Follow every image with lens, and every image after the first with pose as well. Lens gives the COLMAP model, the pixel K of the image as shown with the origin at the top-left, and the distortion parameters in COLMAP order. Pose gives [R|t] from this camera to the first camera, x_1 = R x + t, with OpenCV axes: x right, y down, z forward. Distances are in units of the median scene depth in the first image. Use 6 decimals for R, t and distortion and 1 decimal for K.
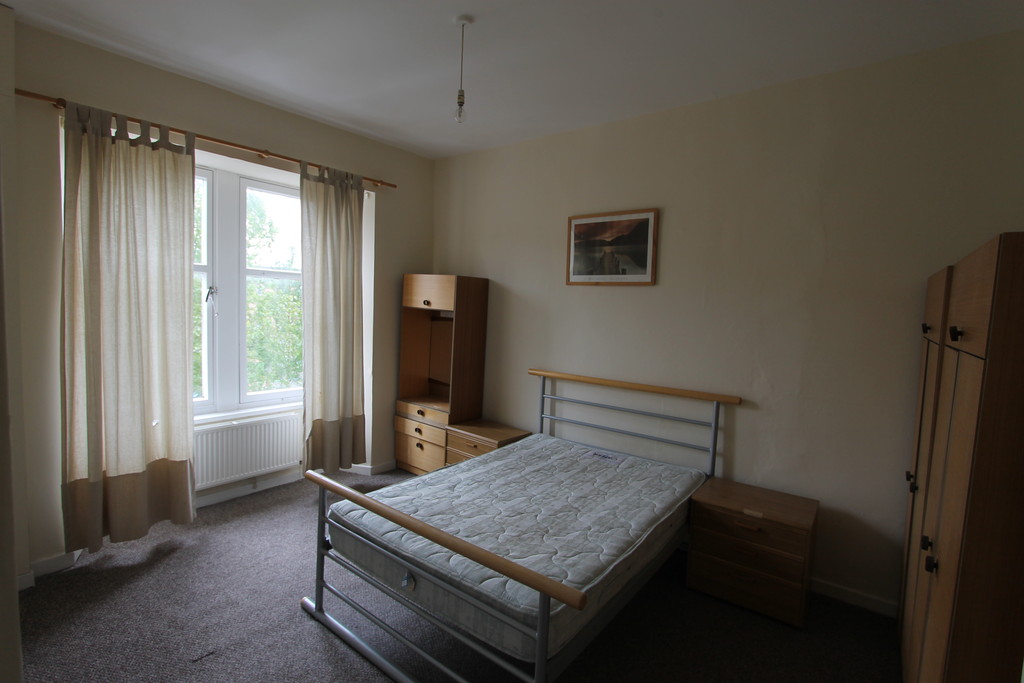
lens RADIAL K [[478.0, 0, 510.6], [0, 478.0, 340.9], [0, 0, 1]] dist [-0.028060, 0.007159]
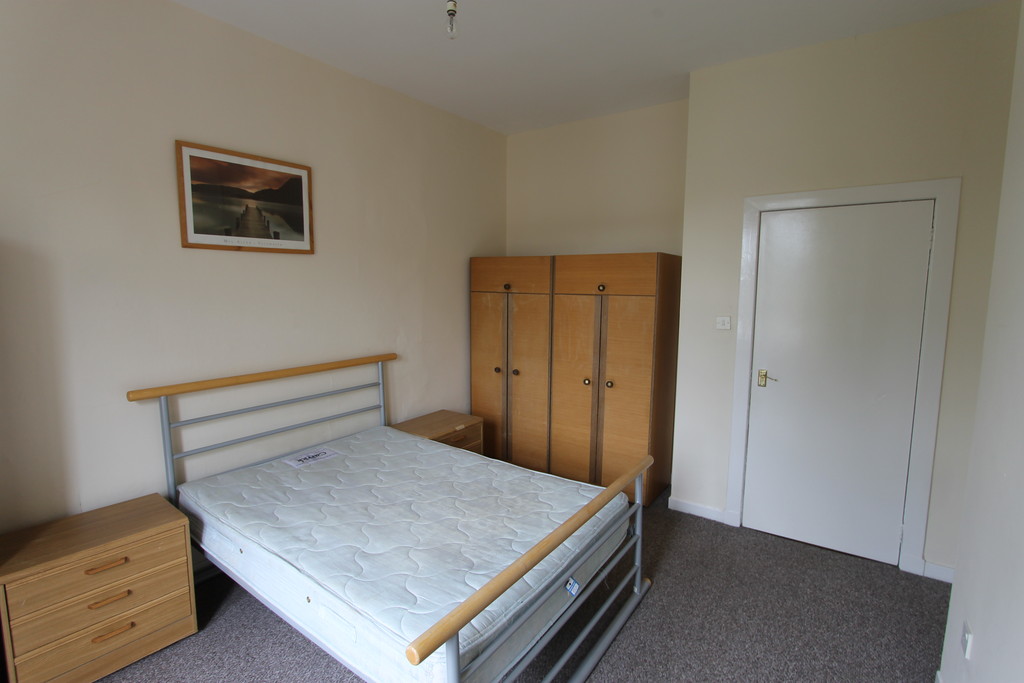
lens RADIAL K [[478.0, 0, 510.6], [0, 478.0, 340.9], [0, 0, 1]] dist [-0.028060, 0.007159]
pose [[-0.039542, -0.155978, 0.986969, -0.594745], [0.069303, 0.984935, 0.158433, -0.067655], [-0.996812, 0.074665, -0.028137, 0.628828]]
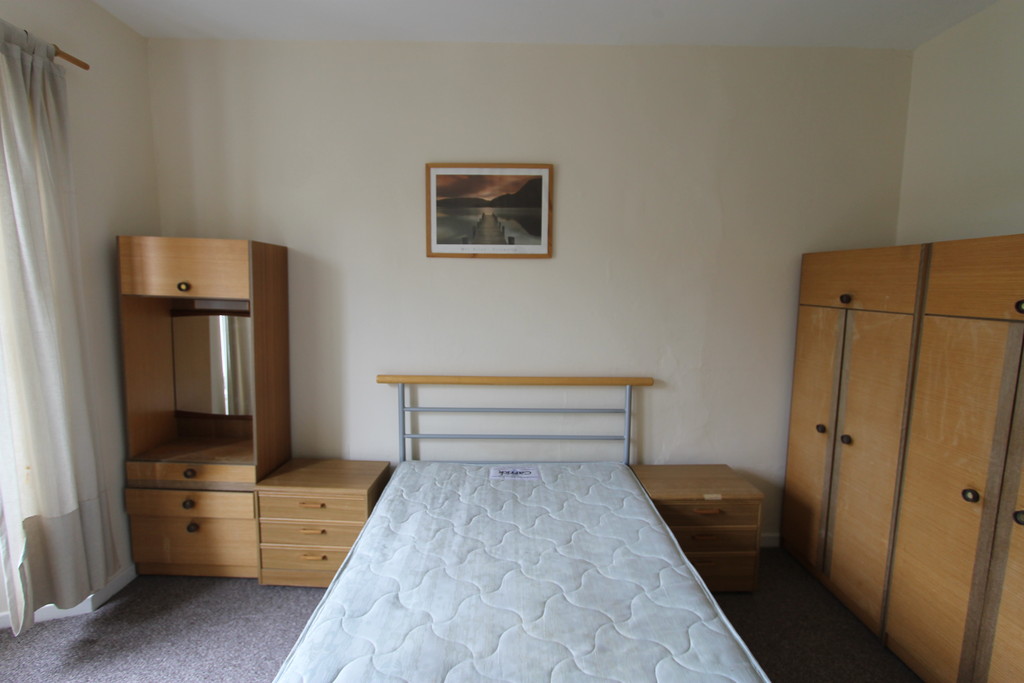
lens RADIAL K [[478.0, 0, 510.6], [0, 478.0, 340.9], [0, 0, 1]] dist [-0.028060, 0.007159]
pose [[0.778588, -0.099432, 0.619608, -0.272863], [0.064742, 0.994826, 0.078292, -0.040154], [-0.624187, -0.020843, 0.780997, 0.365140]]
